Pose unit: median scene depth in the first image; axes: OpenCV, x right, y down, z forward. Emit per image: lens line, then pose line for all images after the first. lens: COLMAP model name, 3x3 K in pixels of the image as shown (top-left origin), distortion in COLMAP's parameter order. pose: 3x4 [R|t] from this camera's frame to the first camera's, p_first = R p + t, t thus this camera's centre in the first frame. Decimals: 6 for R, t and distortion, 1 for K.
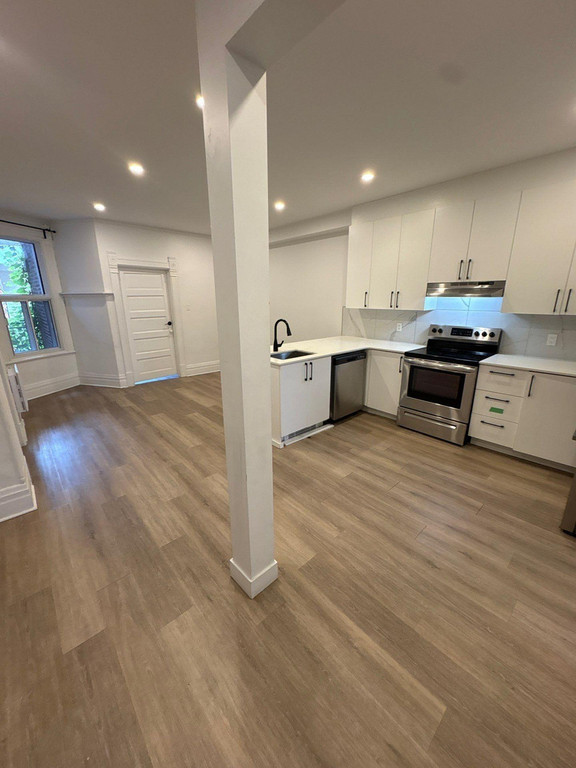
lens RADIAL K [[300.2, 0, 290.7], [0, 300.2, 382.3], [0, 0, 1]] dist [0.001257, 0.000218]
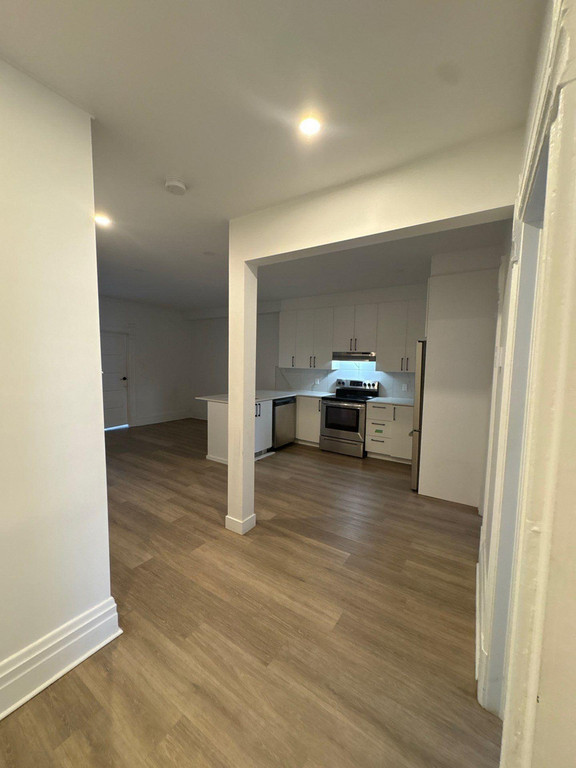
lens RADIAL K [[300.2, 0, 287.1], [0, 300.2, 385.0], [0, 0, 1]] dist [0.001257, 0.000218]
pose [[0.970530, 0.003015, 0.240961, -0.143553], [0.043579, 0.981239, -0.187807, 0.116978], [-0.237006, 0.192773, 0.952190, -0.385379]]
